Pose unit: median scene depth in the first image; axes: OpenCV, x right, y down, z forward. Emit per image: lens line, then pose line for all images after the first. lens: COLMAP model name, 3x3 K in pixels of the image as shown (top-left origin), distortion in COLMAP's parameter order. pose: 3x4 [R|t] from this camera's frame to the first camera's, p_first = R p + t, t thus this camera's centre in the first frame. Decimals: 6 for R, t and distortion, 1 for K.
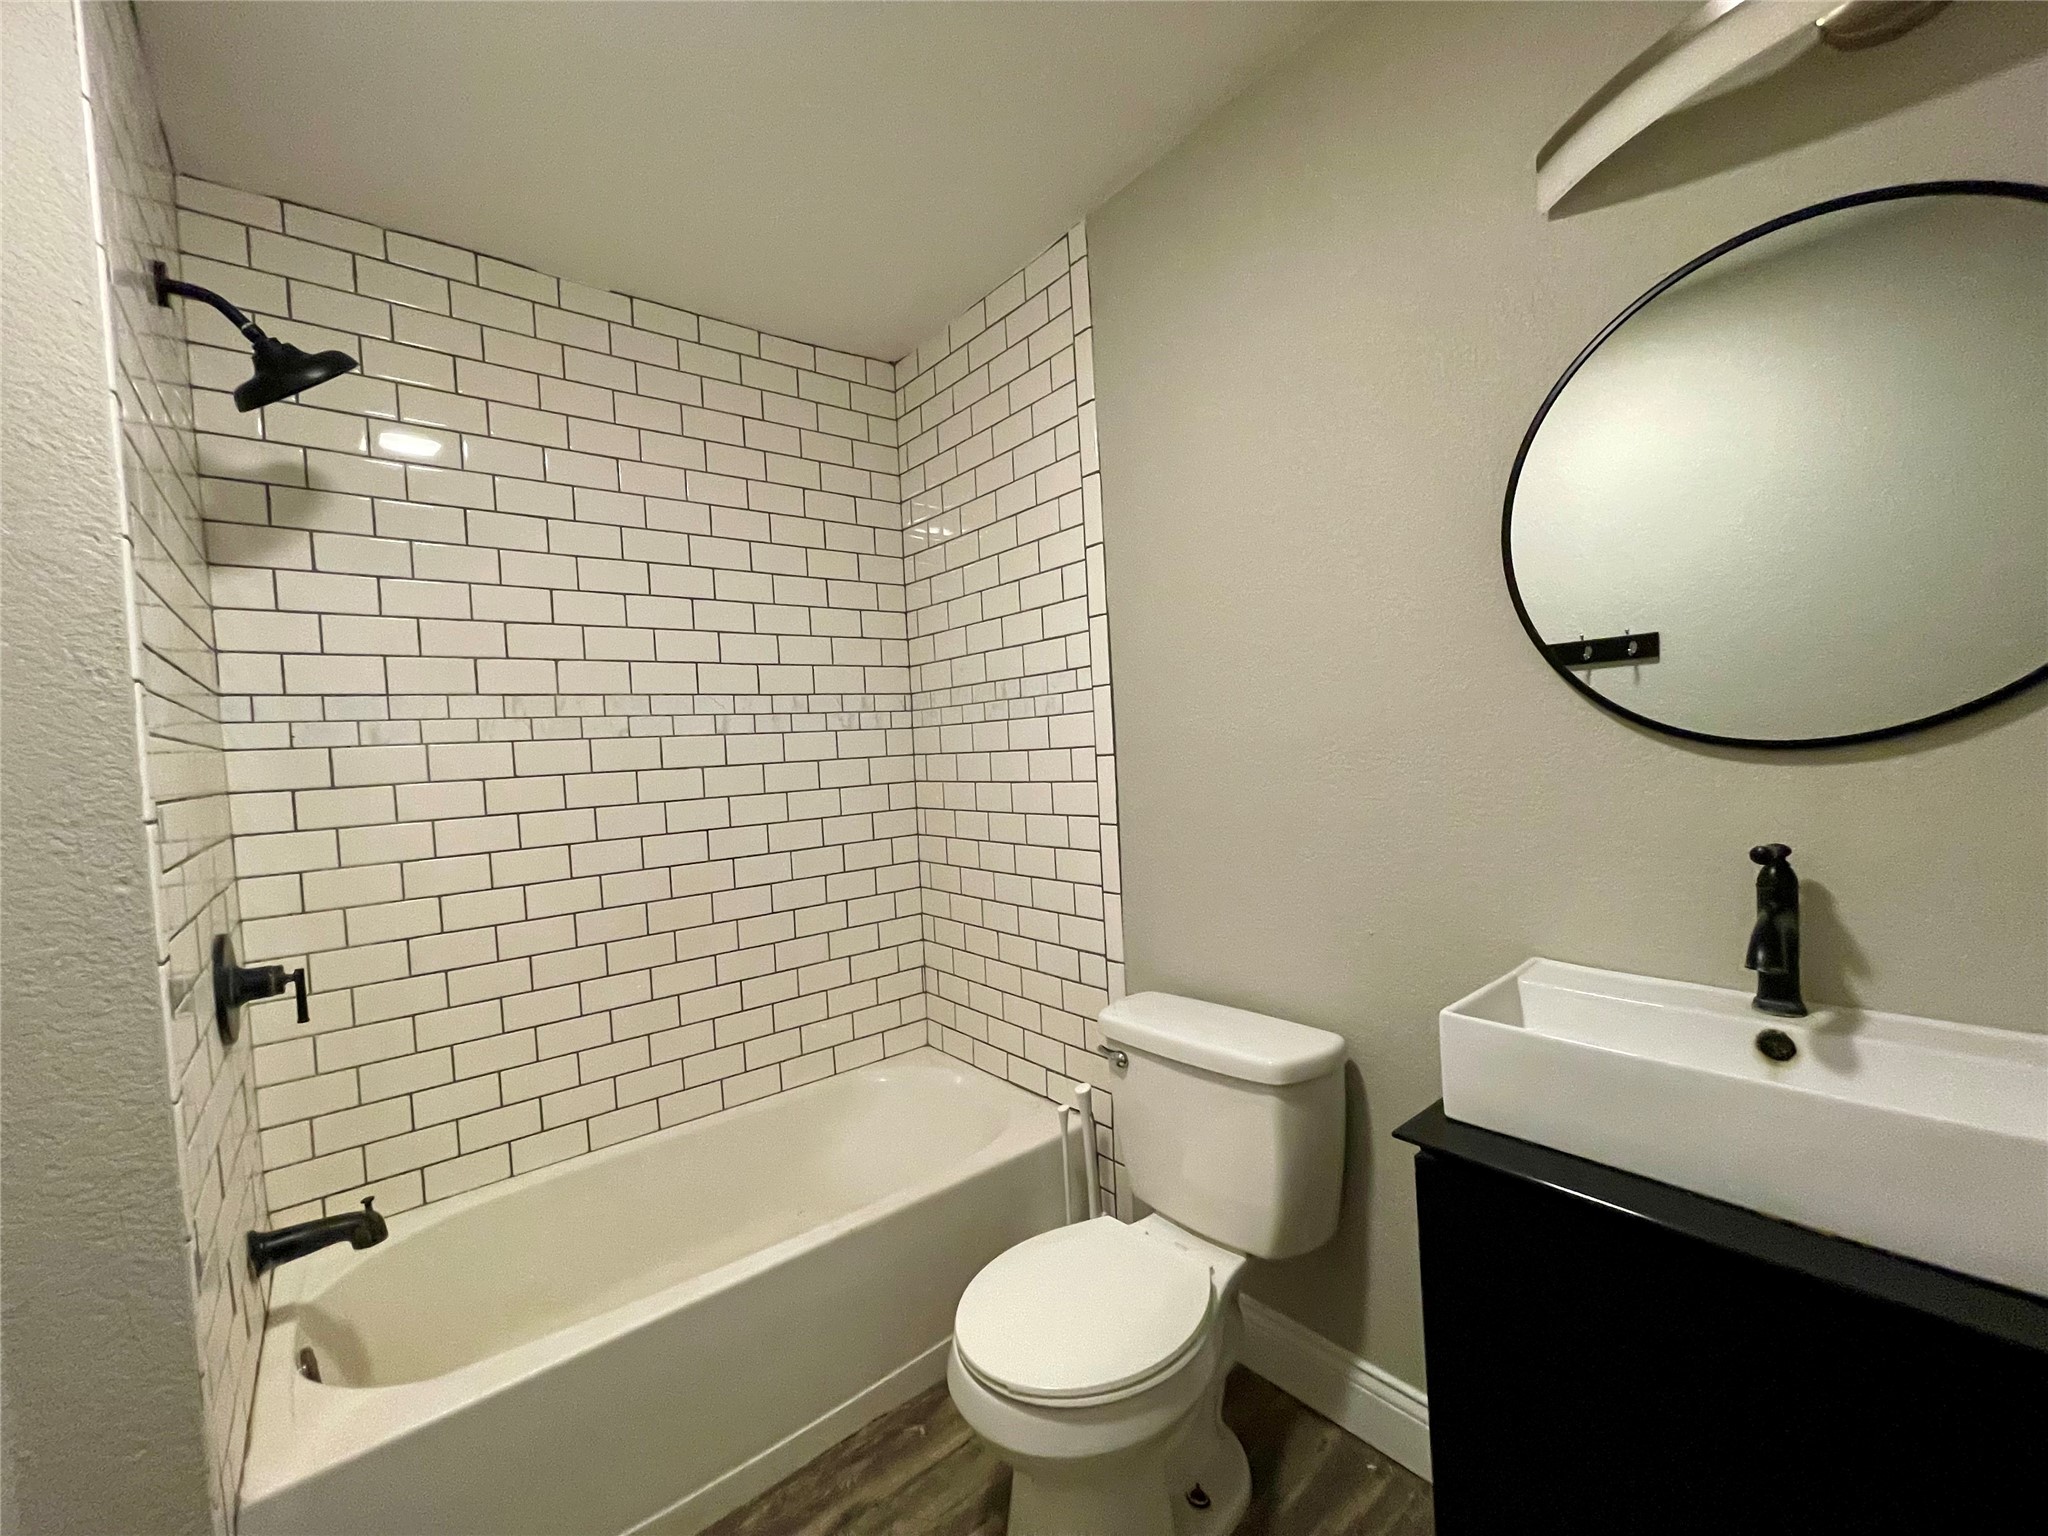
lens RADIAL K [[829.6, 0, 1019.3], [0, 829.6, 774.0], [0, 0, 1]] dist [0.000651, -0.000195]
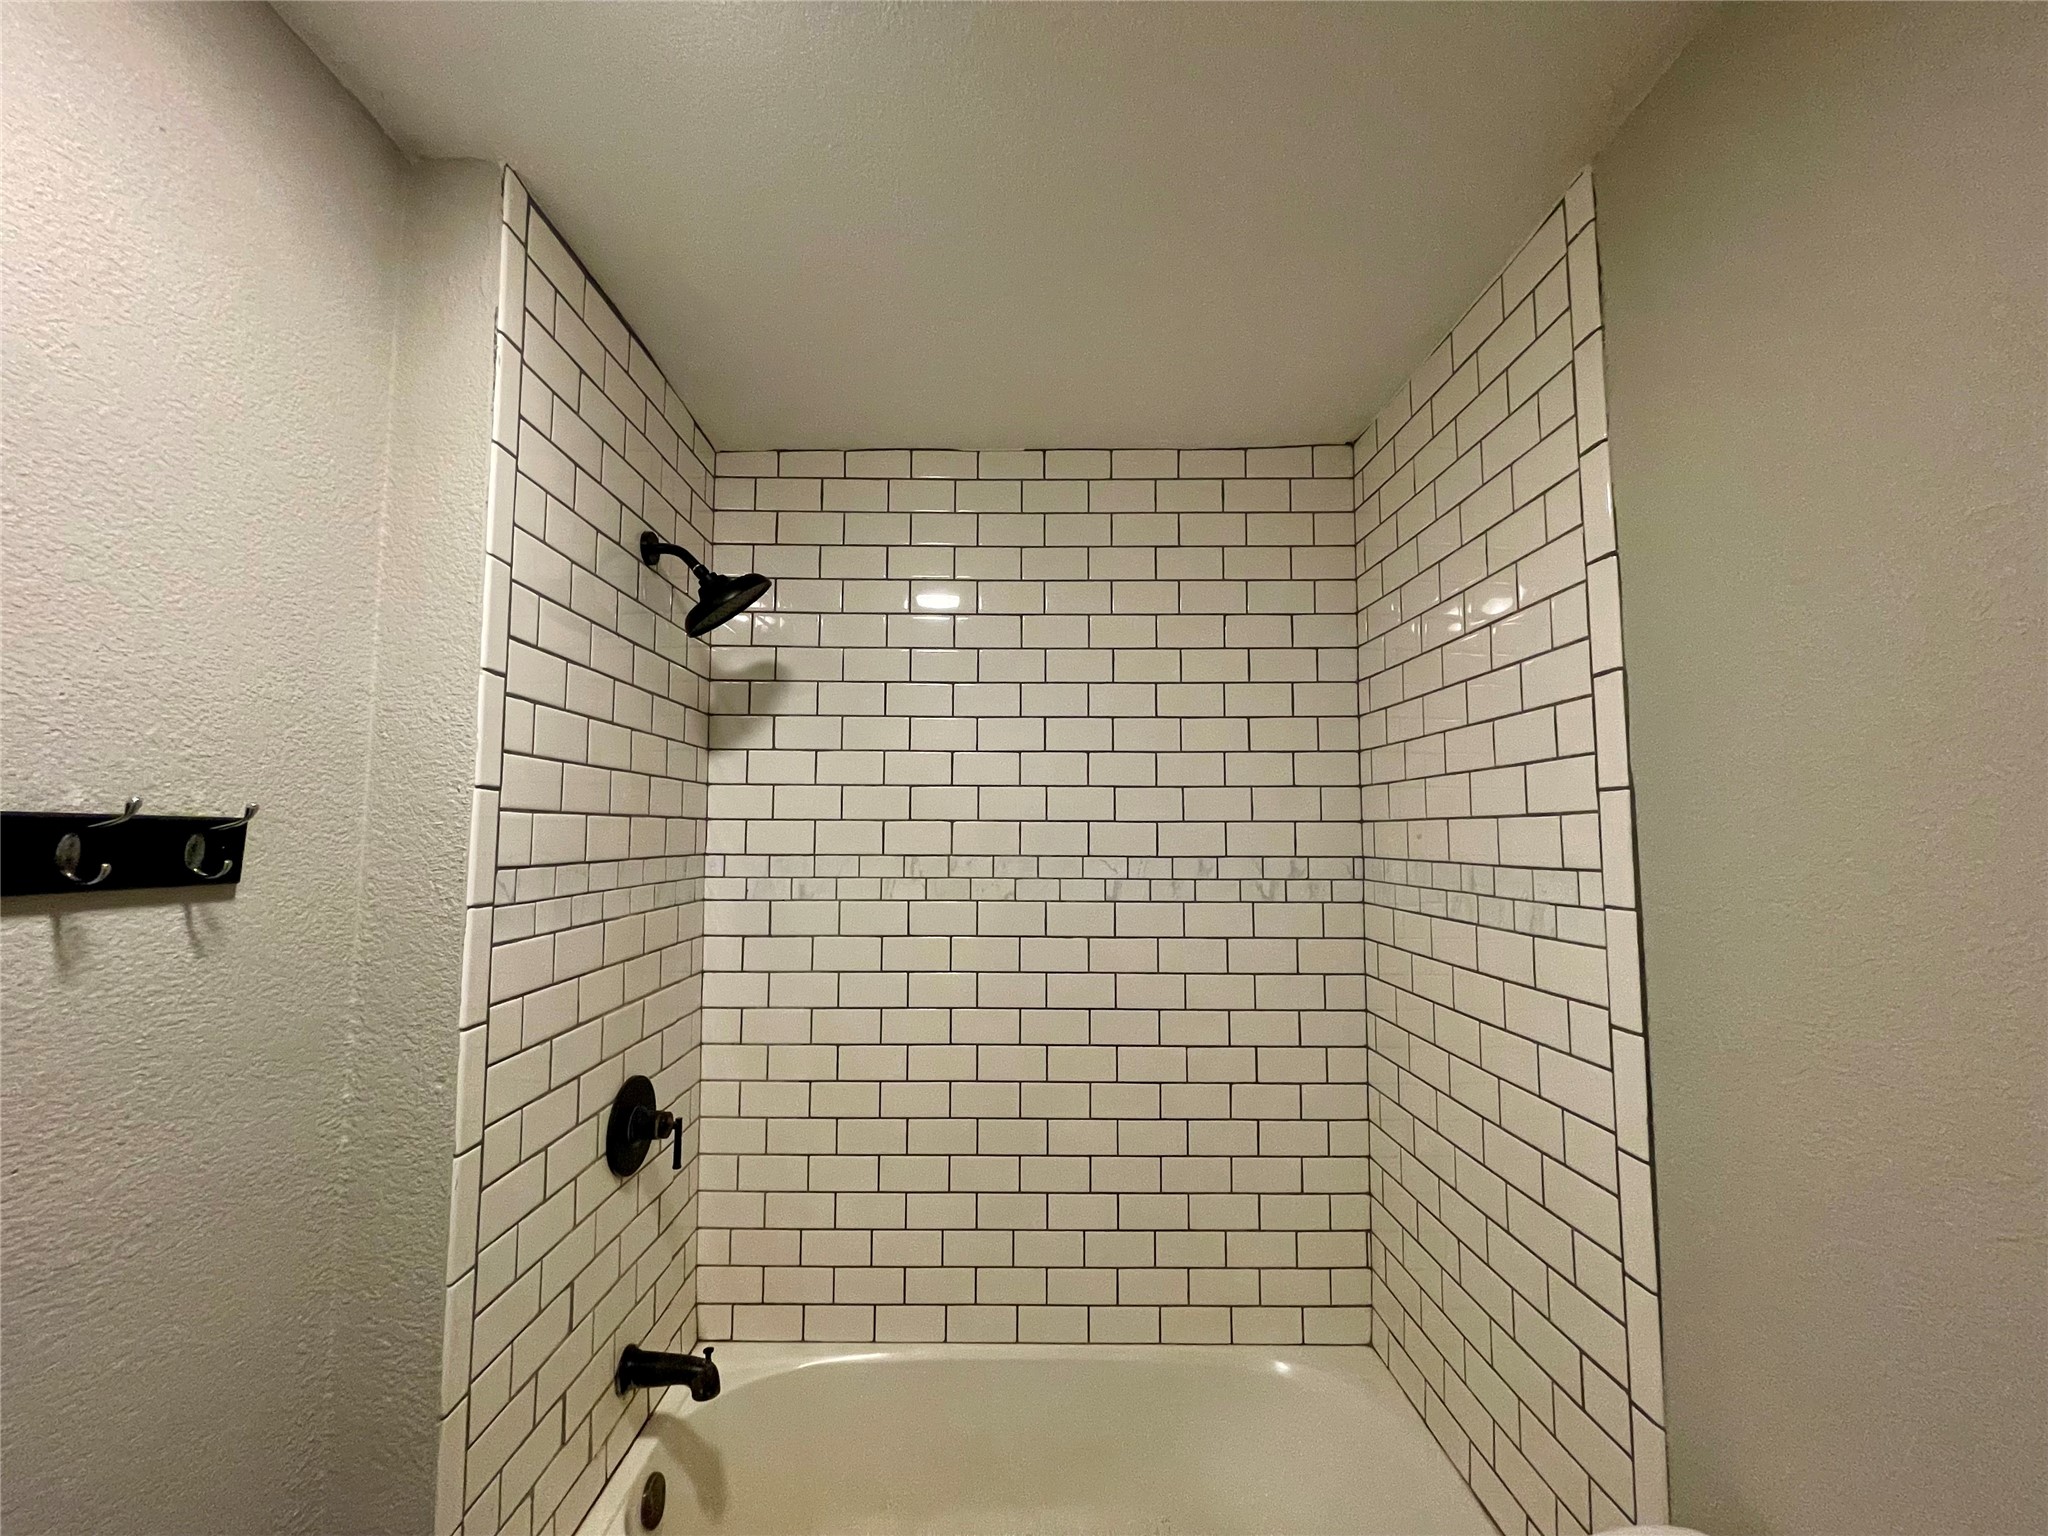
lens RADIAL K [[826.6, 0, 1016.8], [0, 826.6, 772.1], [0, 0, 1]] dist [0.000261, 0.000258]
pose [[0.773250, 0.007116, -0.634062, 0.129420], [-0.066574, 0.995322, -0.070017, -0.123960], [0.630597, 0.096353, 0.770106, 0.257174]]
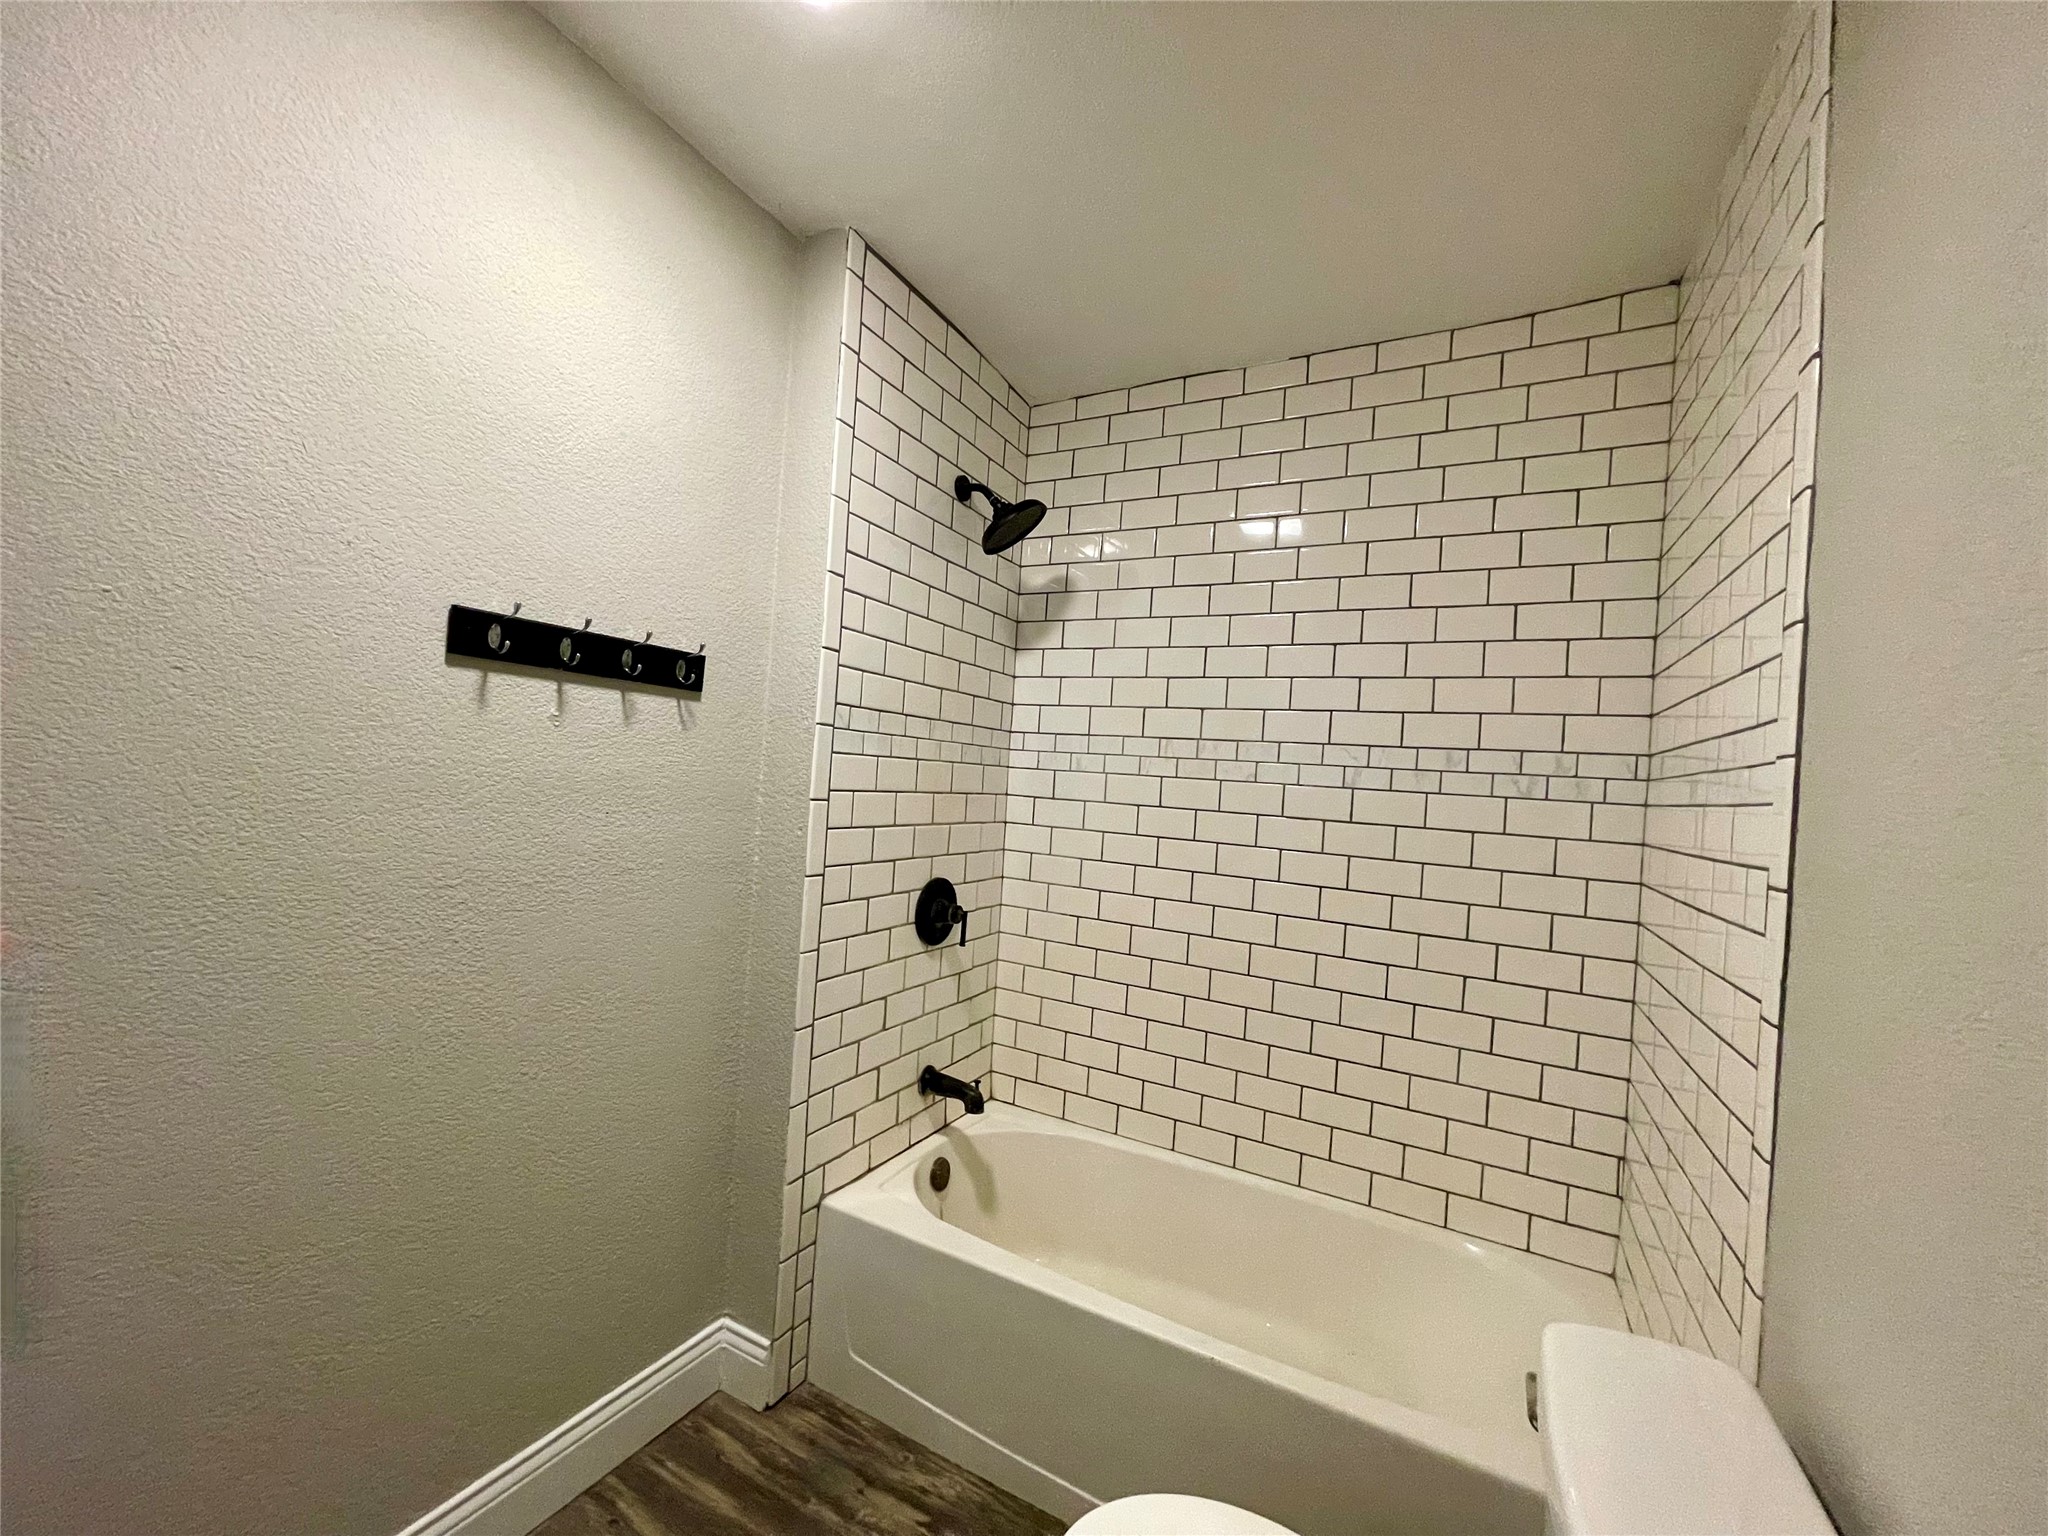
lens RADIAL K [[829.6, 0, 1019.3], [0, 829.6, 774.0], [0, 0, 1]] dist [0.000651, -0.000195]
pose [[0.371774, 0.071258, -0.925585, 0.381356], [-0.120234, 0.992348, 0.028104, -0.047793], [0.920504, 0.100838, 0.377496, 0.330364]]
